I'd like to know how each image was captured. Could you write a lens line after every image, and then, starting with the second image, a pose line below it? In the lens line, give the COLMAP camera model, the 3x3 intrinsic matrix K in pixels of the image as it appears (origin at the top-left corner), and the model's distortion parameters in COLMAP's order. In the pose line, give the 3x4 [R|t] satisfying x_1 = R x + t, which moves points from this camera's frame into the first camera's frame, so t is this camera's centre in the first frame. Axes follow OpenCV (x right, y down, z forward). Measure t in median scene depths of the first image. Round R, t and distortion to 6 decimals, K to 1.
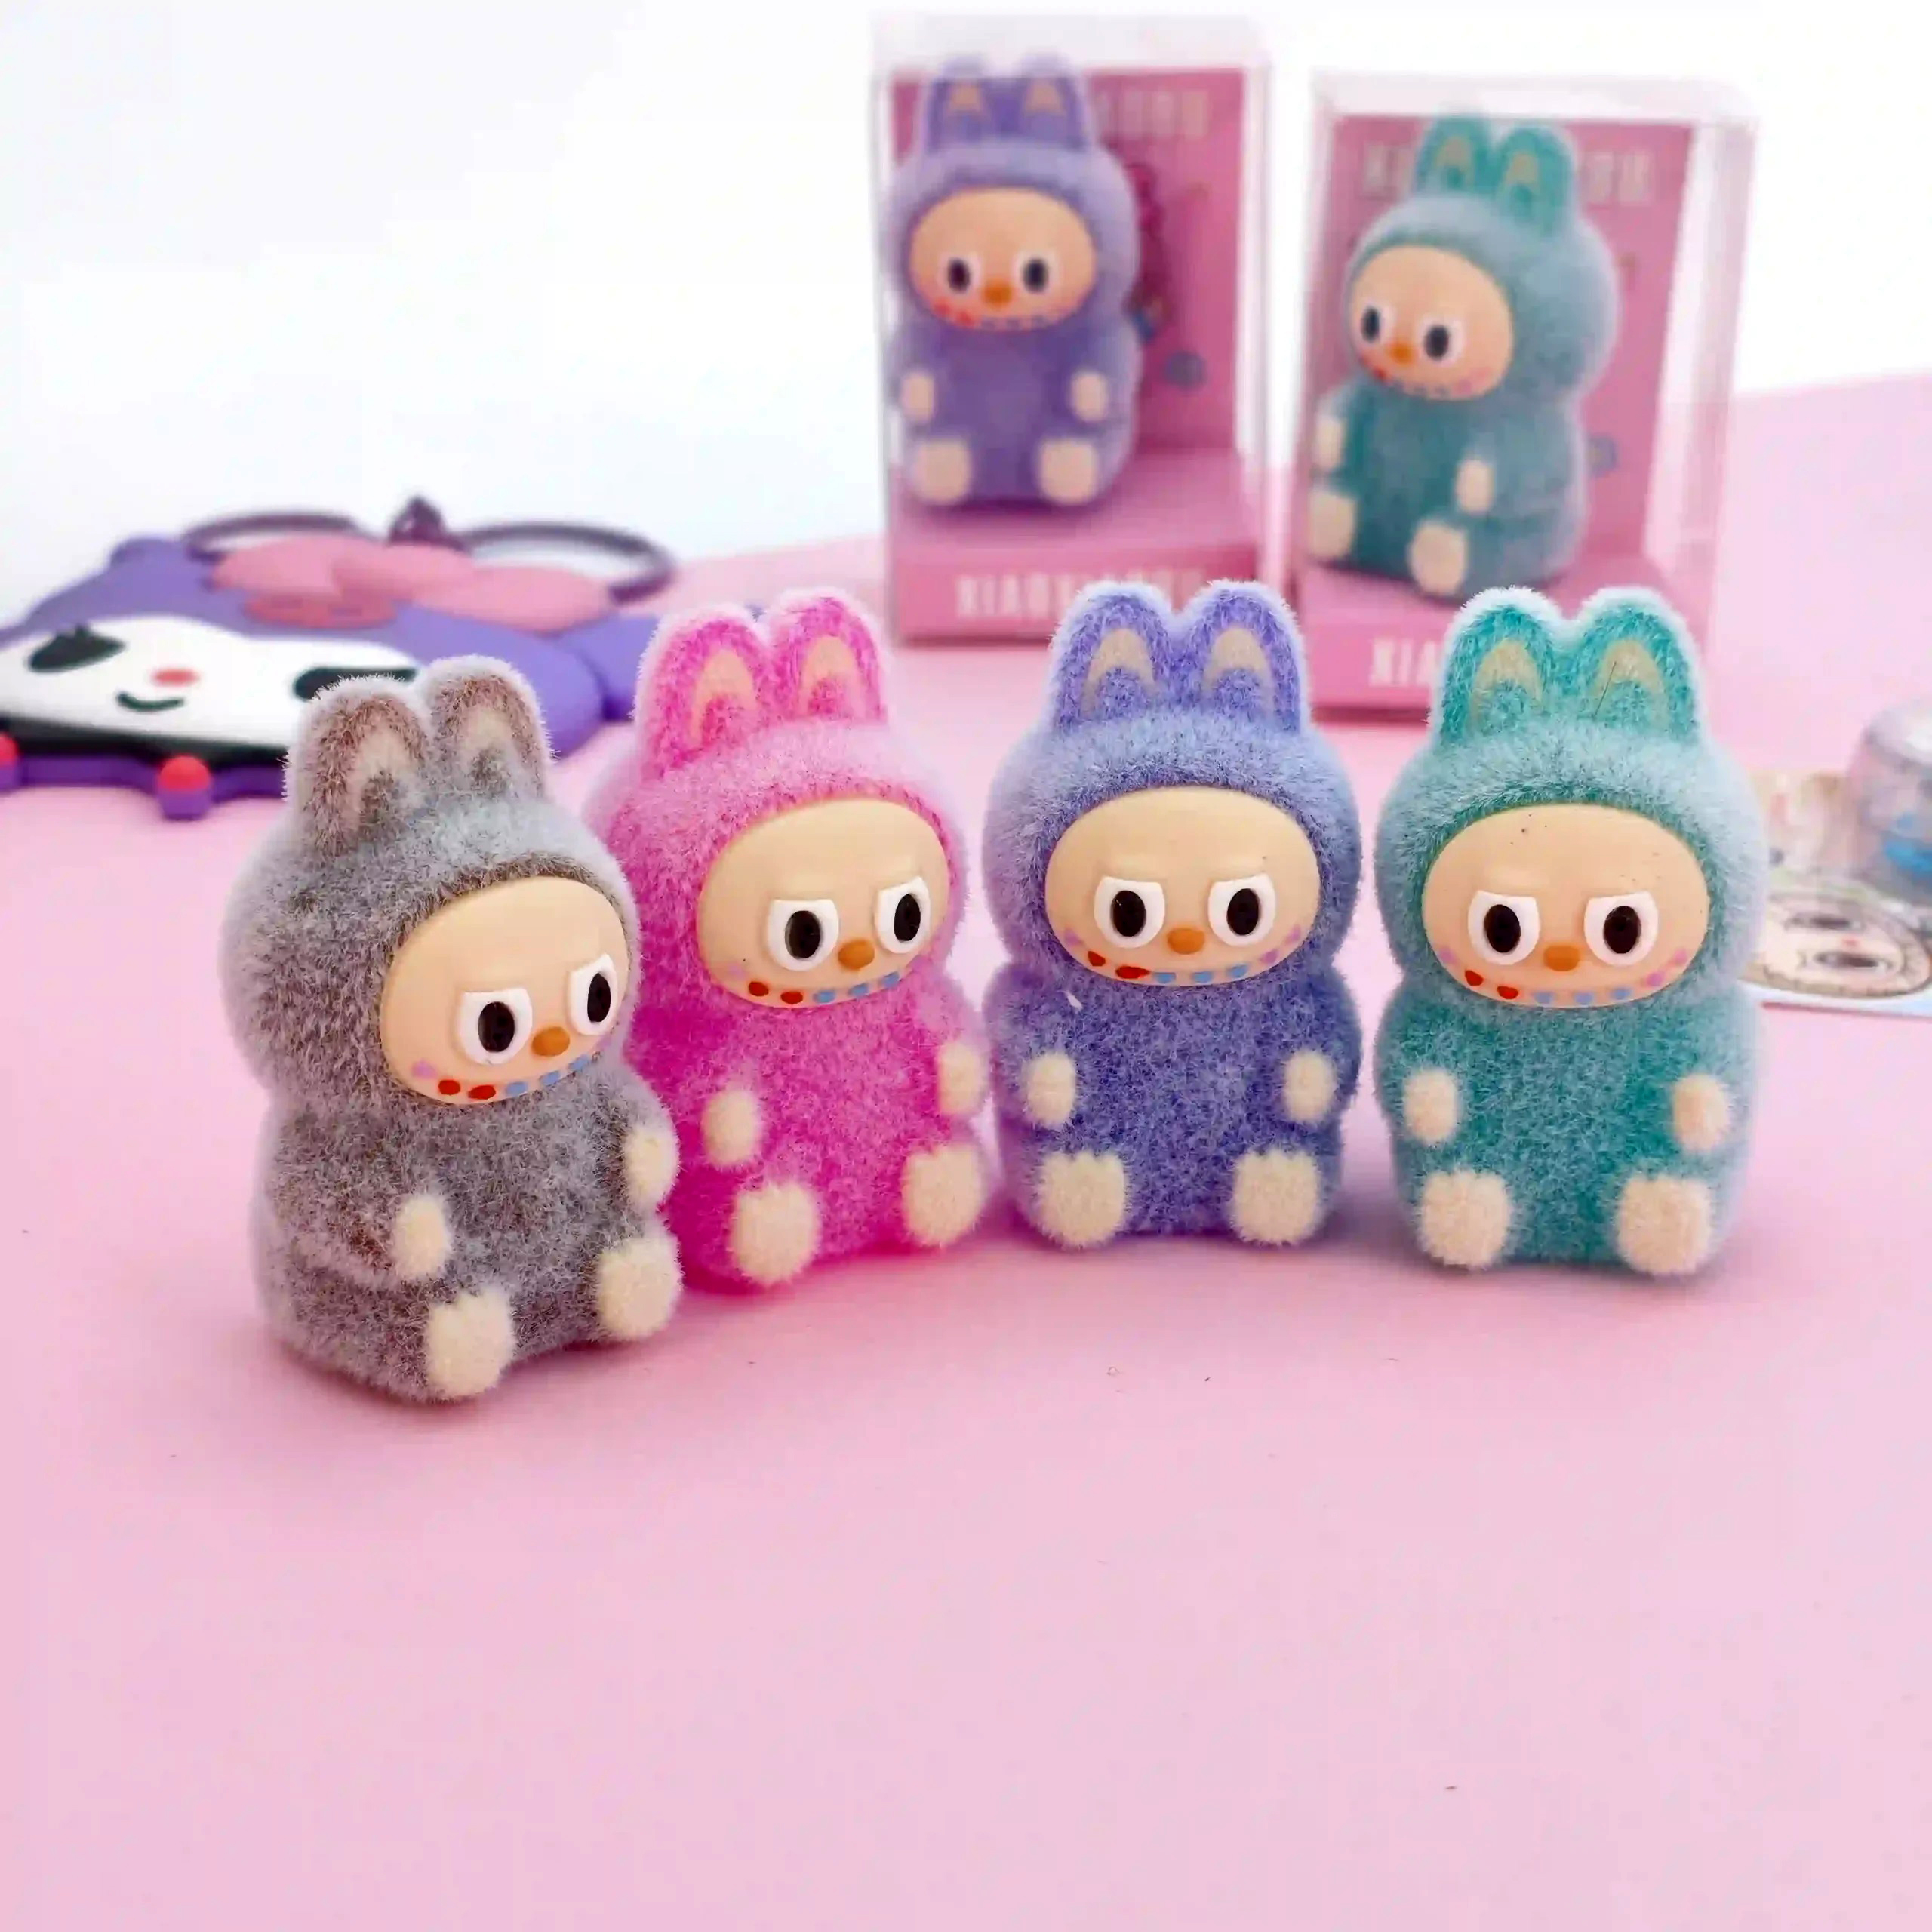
lens RADIAL K [[3855.3, 0, 966.1], [0, 3855.3, 959.0], [0, 0, 1]] dist [0.070997, 0.000000]
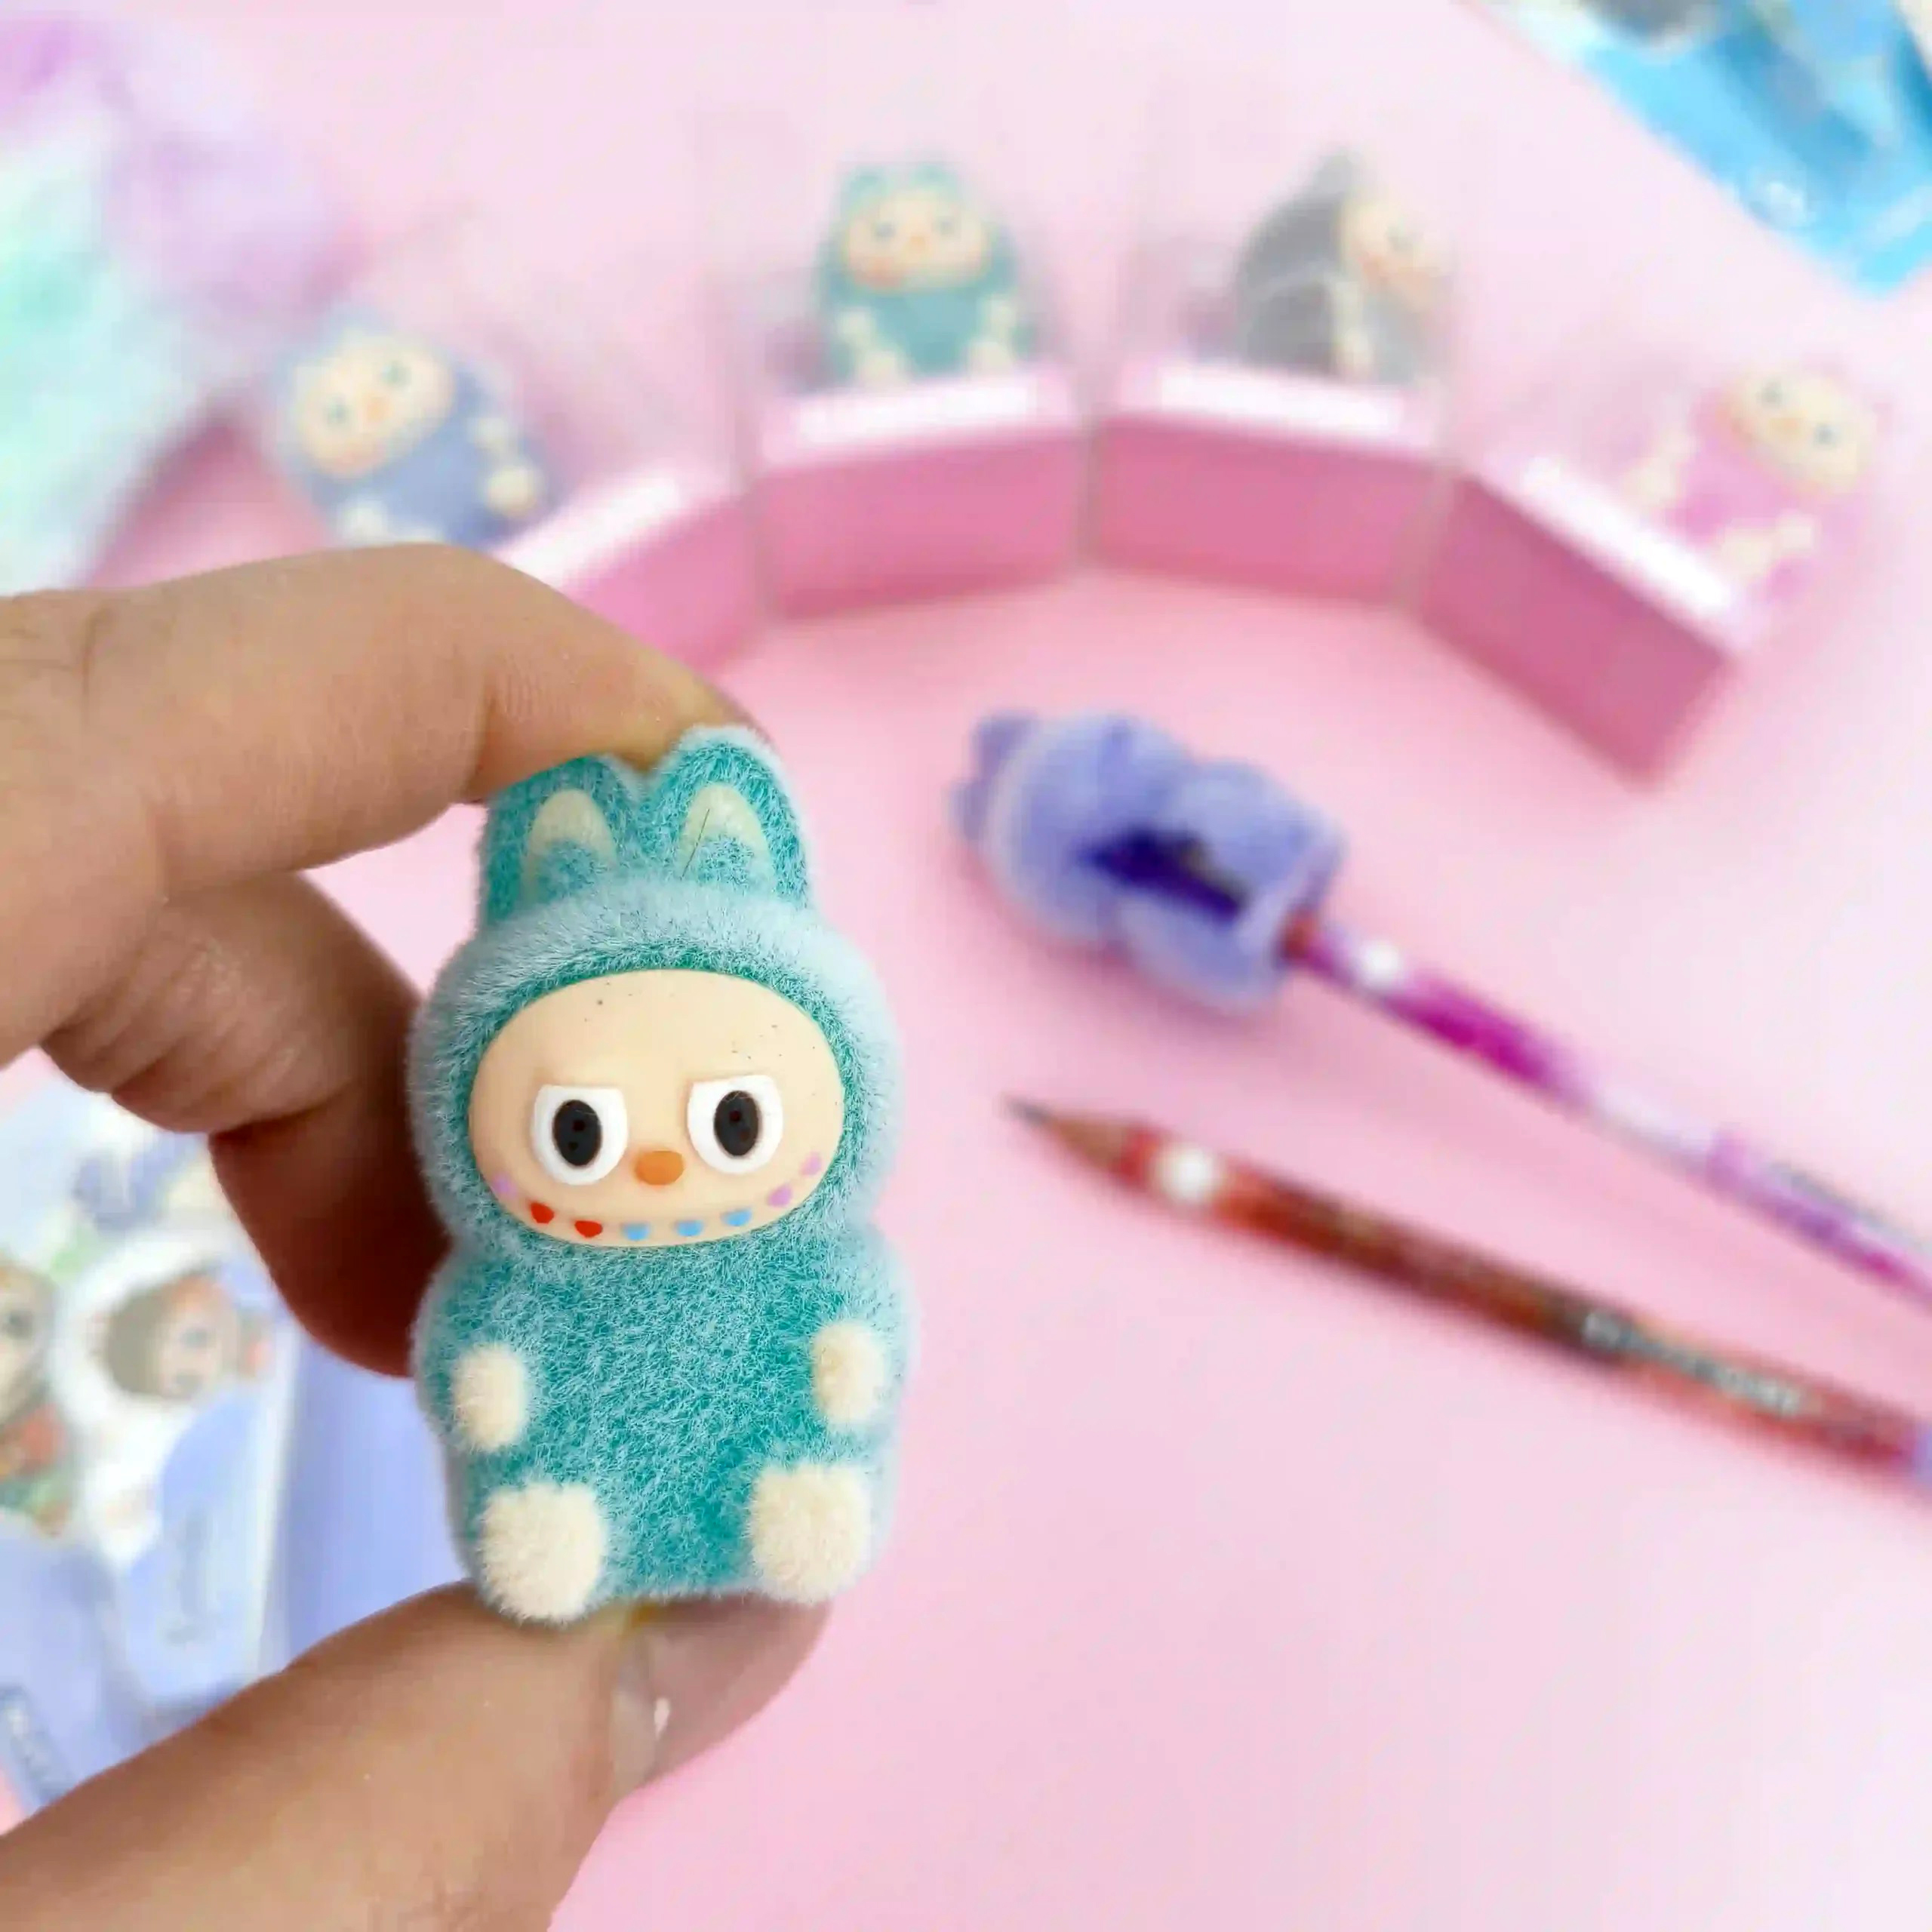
lens RADIAL K [[2148.9, 0, 976.6], [0, 2148.9, 984.7], [0, 0, 1]] dist [0.065518, 0.000000]
pose [[0.949896, -0.012090, 0.312332, 0.081408], [0.086142, 0.970681, -0.224408, 0.062859], [-0.300461, 0.240069, 0.923087, 0.578394]]
